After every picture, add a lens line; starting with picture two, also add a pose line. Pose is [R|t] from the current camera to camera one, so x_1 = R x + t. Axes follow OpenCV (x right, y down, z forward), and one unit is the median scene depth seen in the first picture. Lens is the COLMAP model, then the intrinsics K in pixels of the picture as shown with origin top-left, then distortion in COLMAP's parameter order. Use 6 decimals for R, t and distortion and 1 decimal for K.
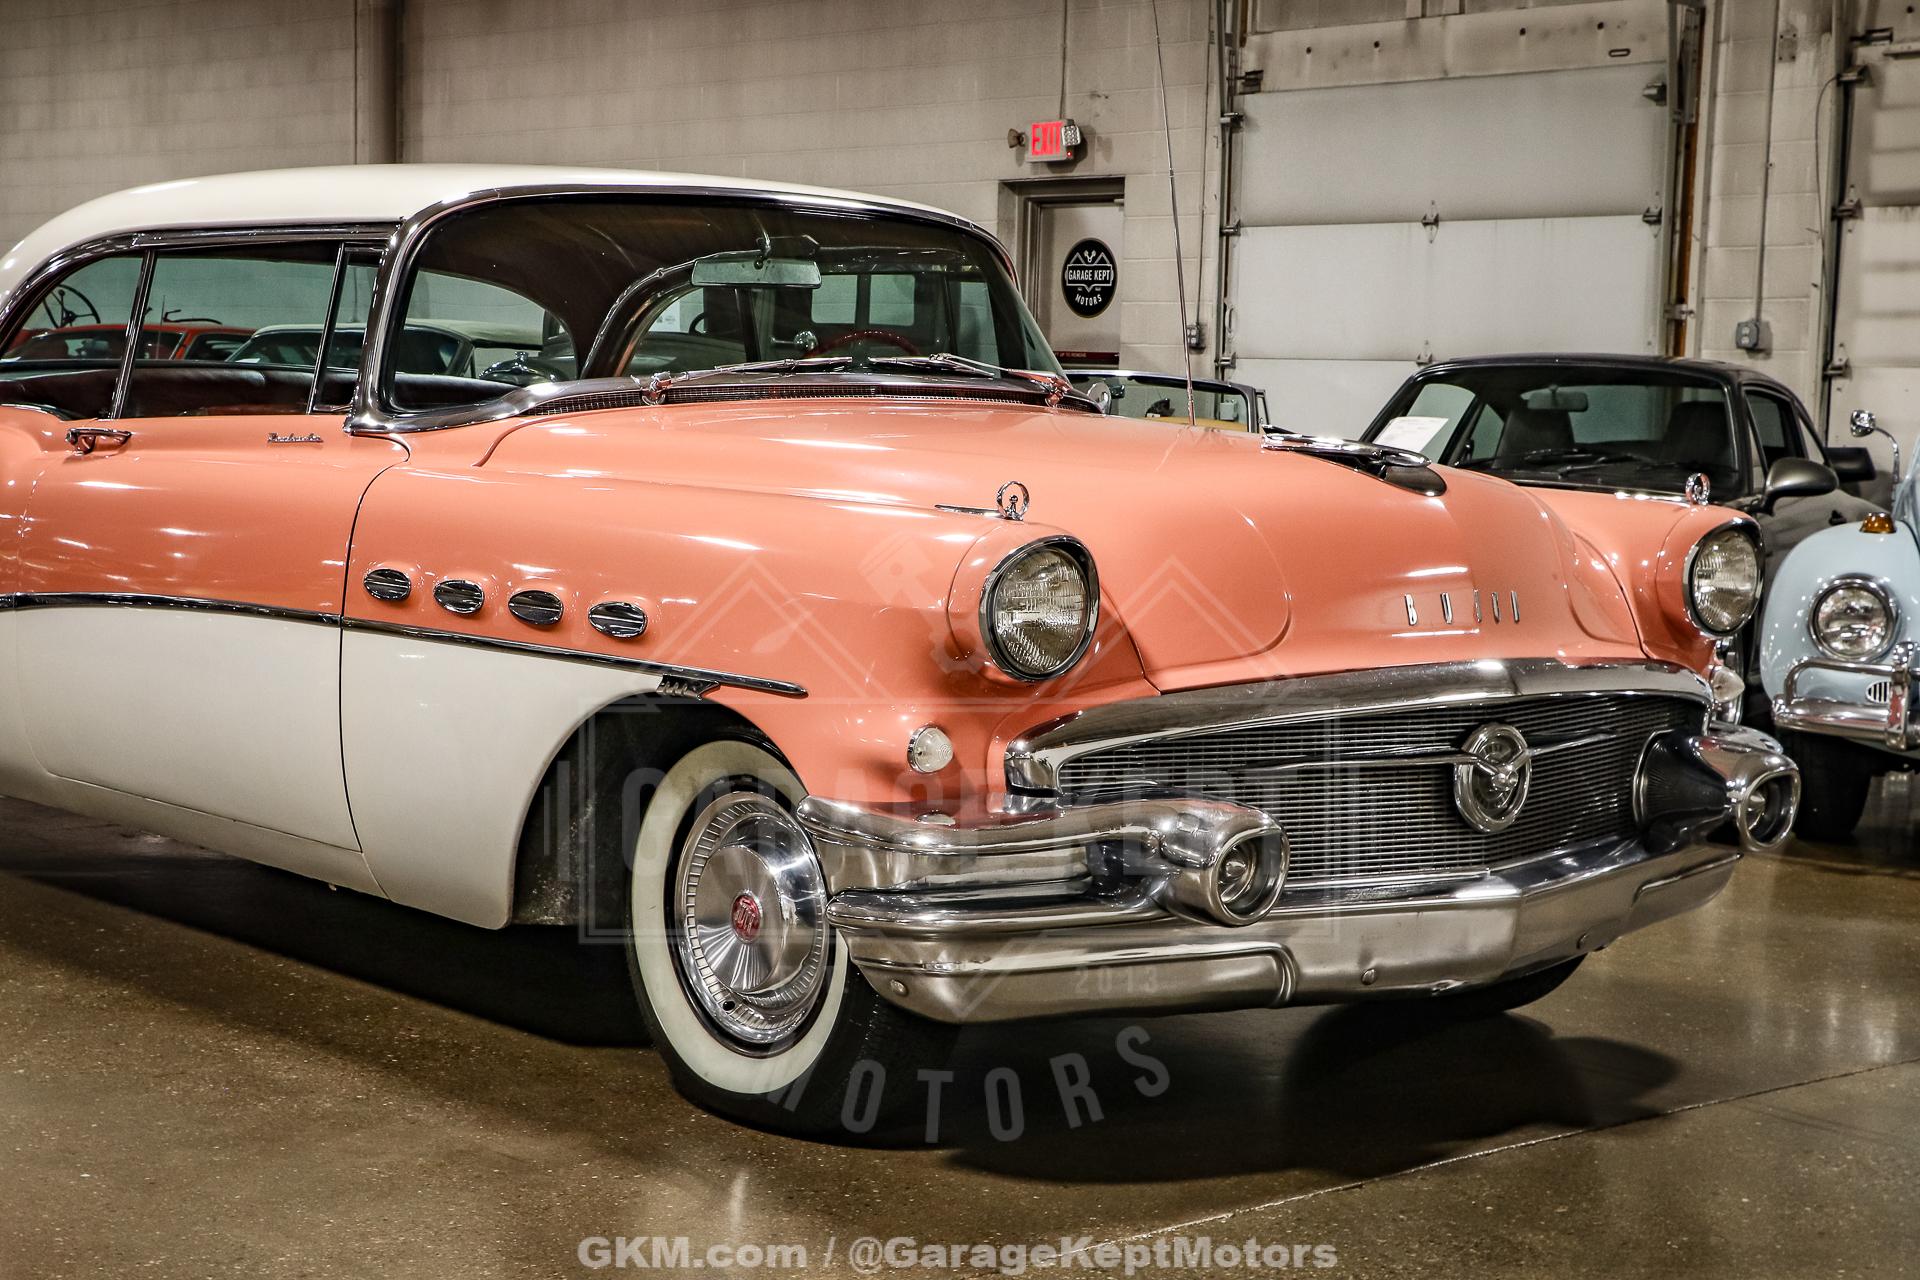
lens RADIAL K [[3418.6, 0, 980.5], [0, 3418.6, 644.3], [0, 0, 1]] dist [0.057131, 1.282214]
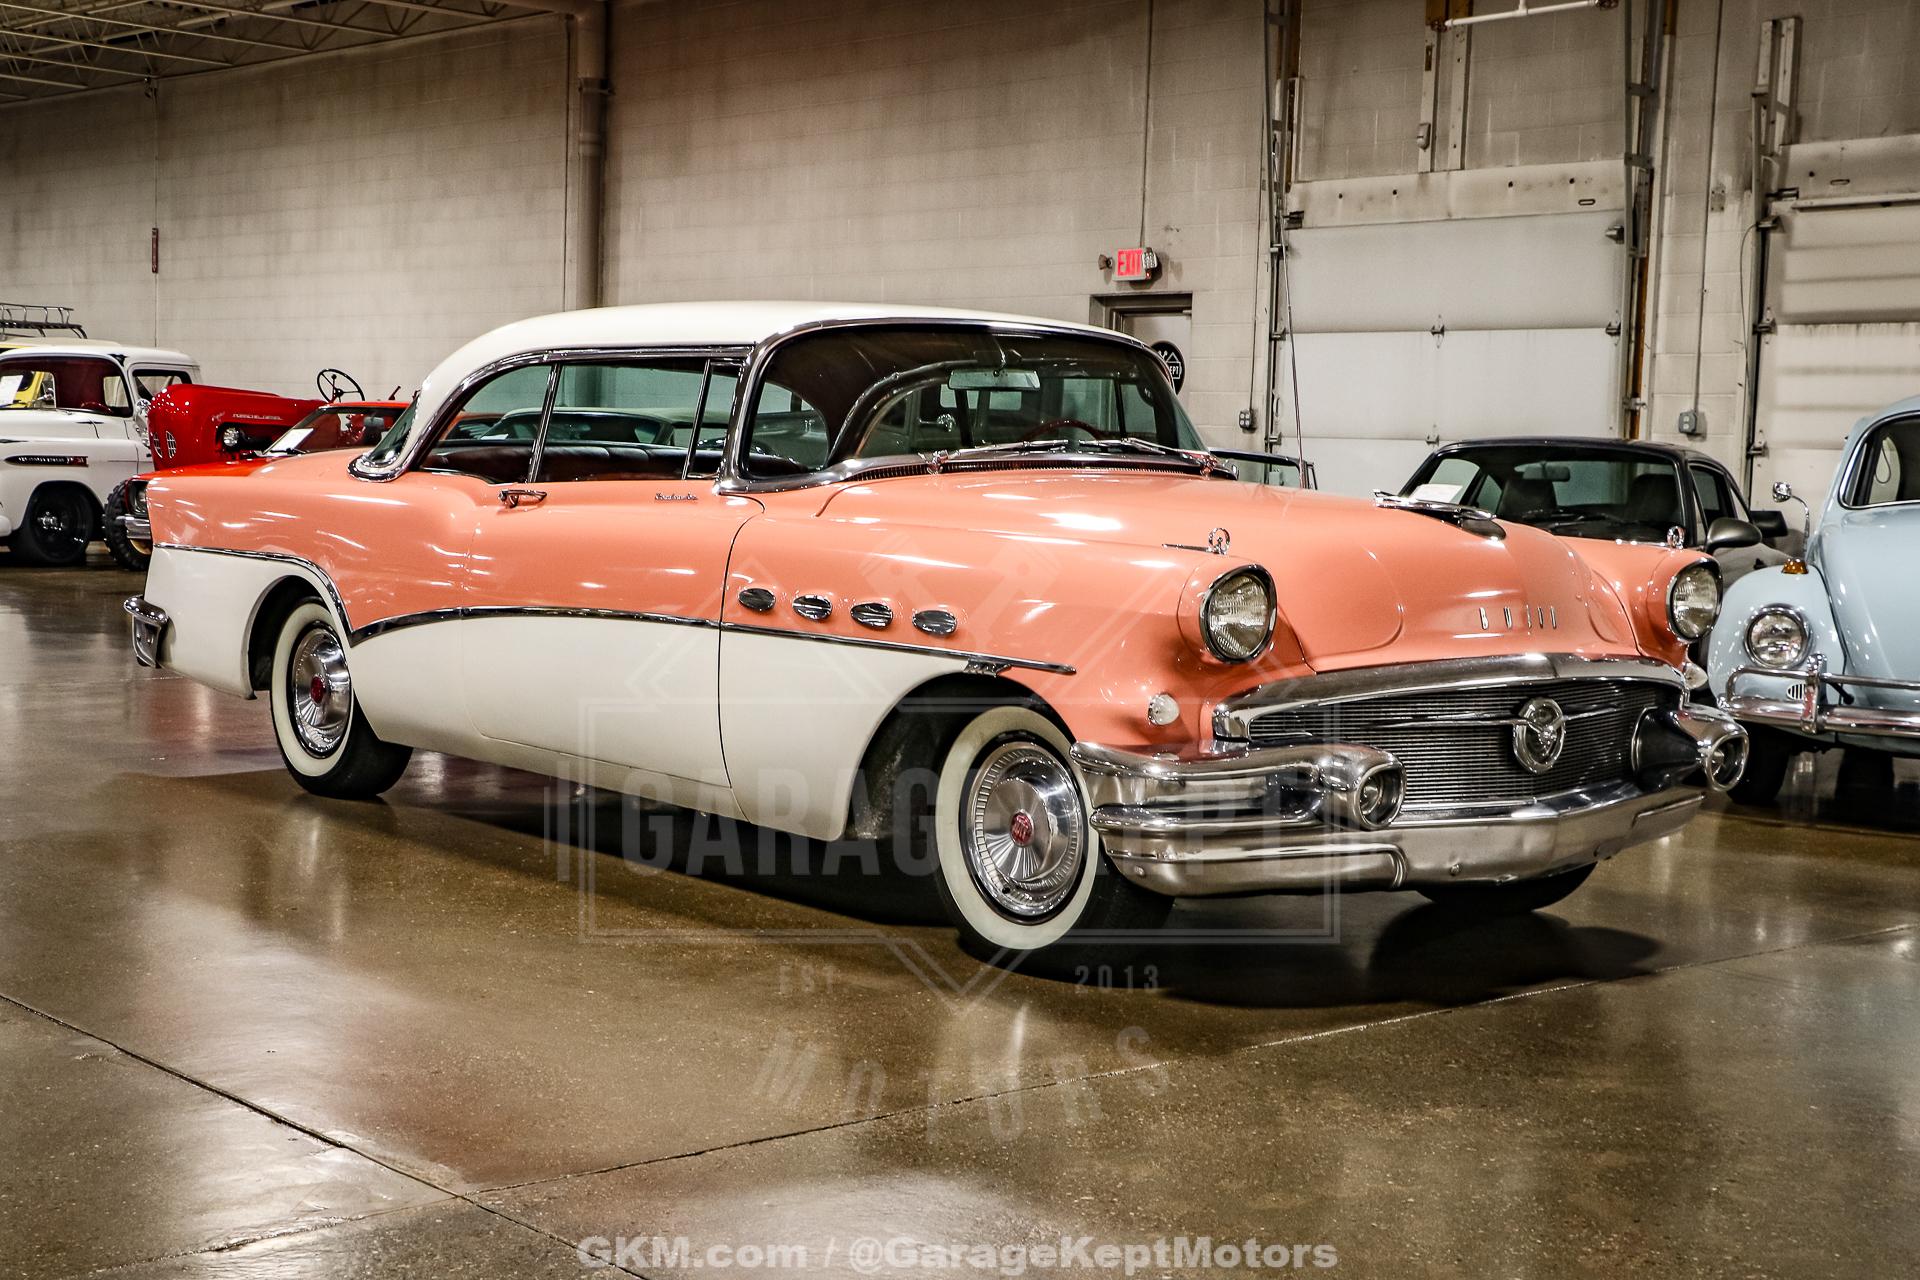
lens RADIAL K [[2960.4, 0, 960.0], [0, 2960.4, 640.0], [0, 0, 1]] dist [-0.002116, 0.787605]
pose [[0.999898, 0.005997, -0.012989, -0.039798], [-0.006161, 0.999902, -0.012558, 0.008067], [0.012913, 0.012637, 0.999837, -0.128784]]
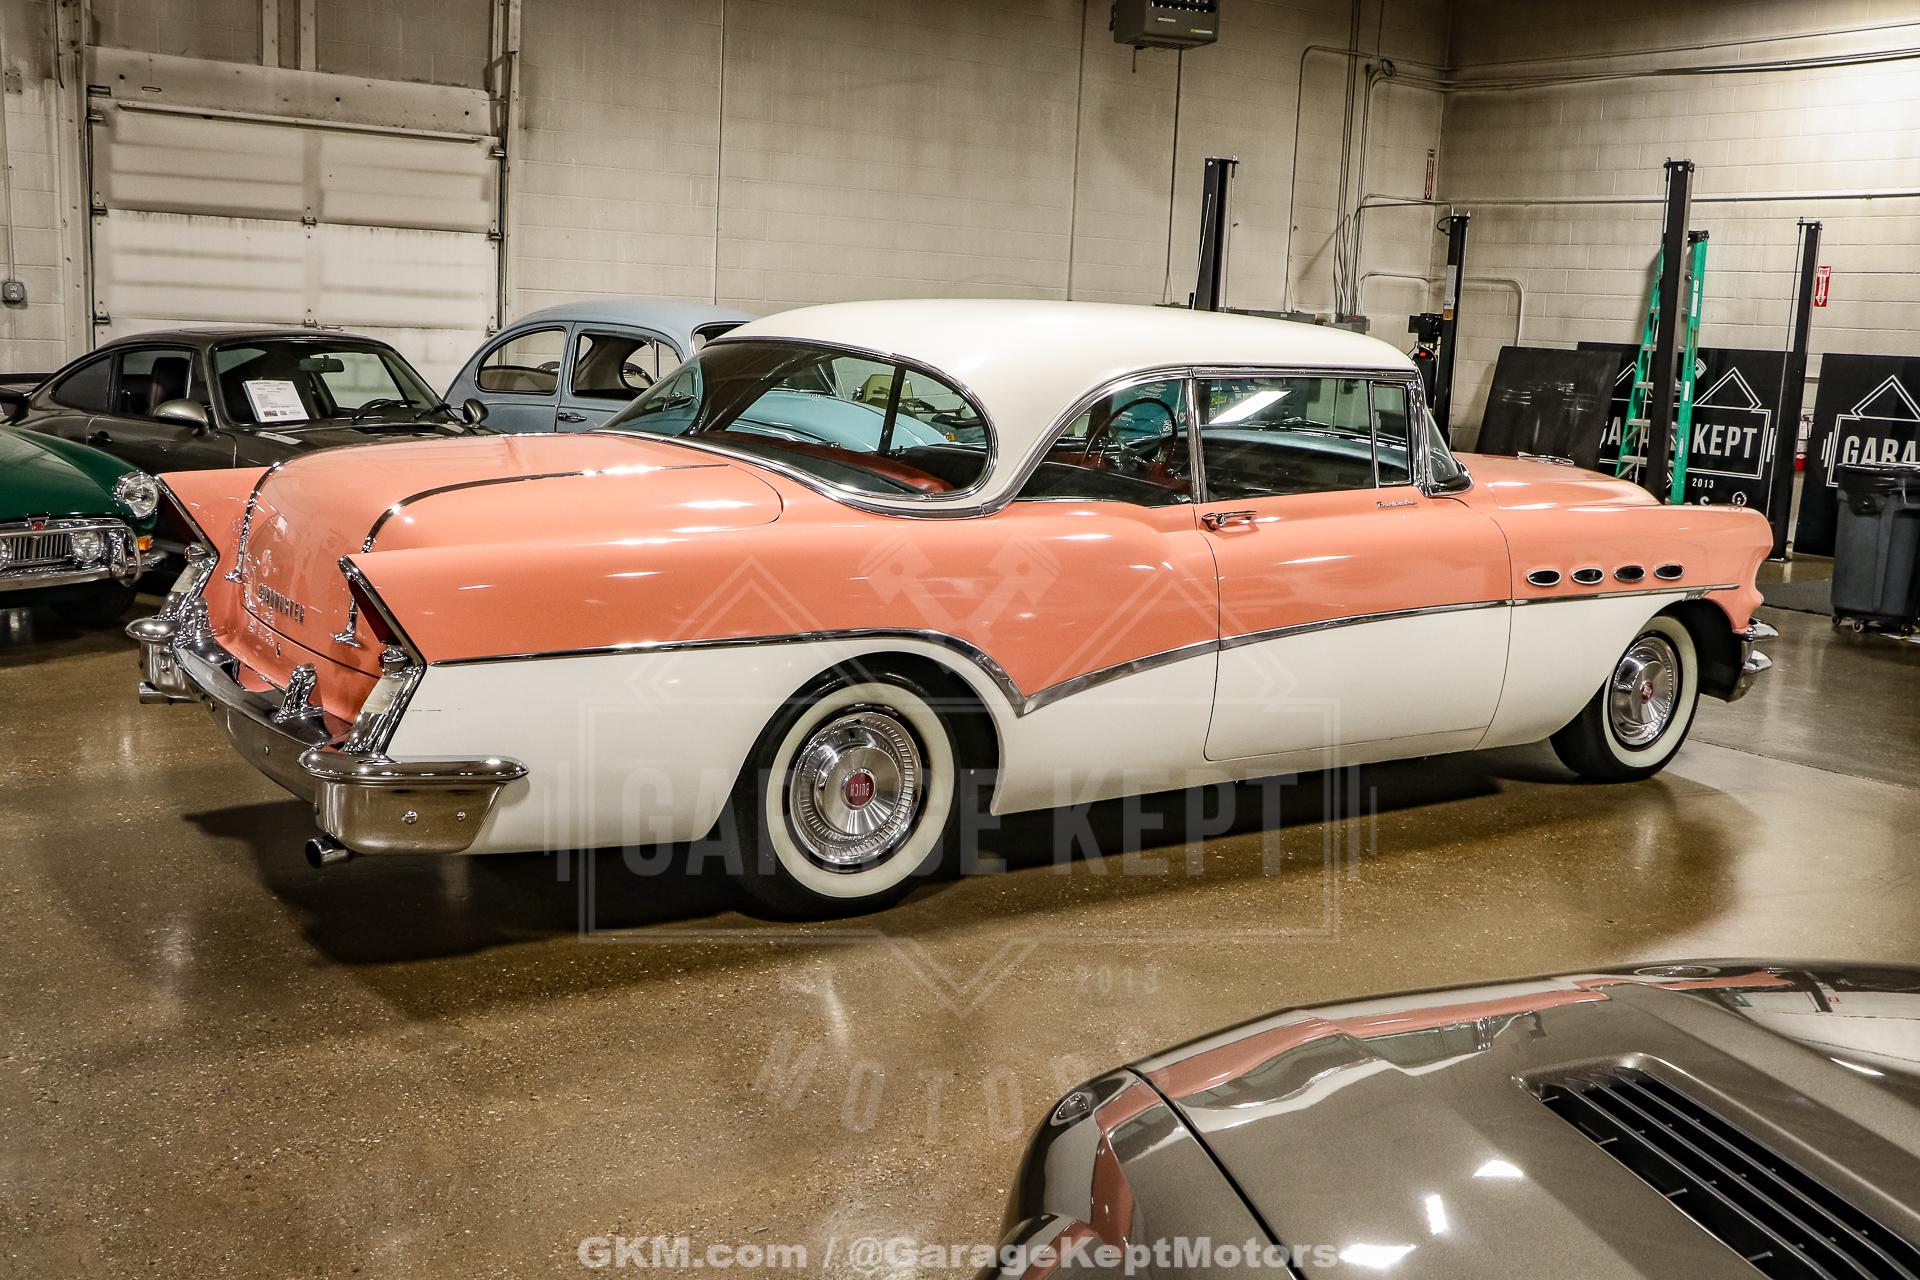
lens RADIAL K [[1960.9, 0, 1001.3], [0, 1960.9, 683.8], [0, 0, 1]] dist [-0.155626, 0.257110]
pose [[0.001640, -0.209693, 0.977766, -0.677172], [0.023658, 0.977502, 0.209597, -0.104754], [-0.999719, 0.022788, 0.006564, 0.718124]]
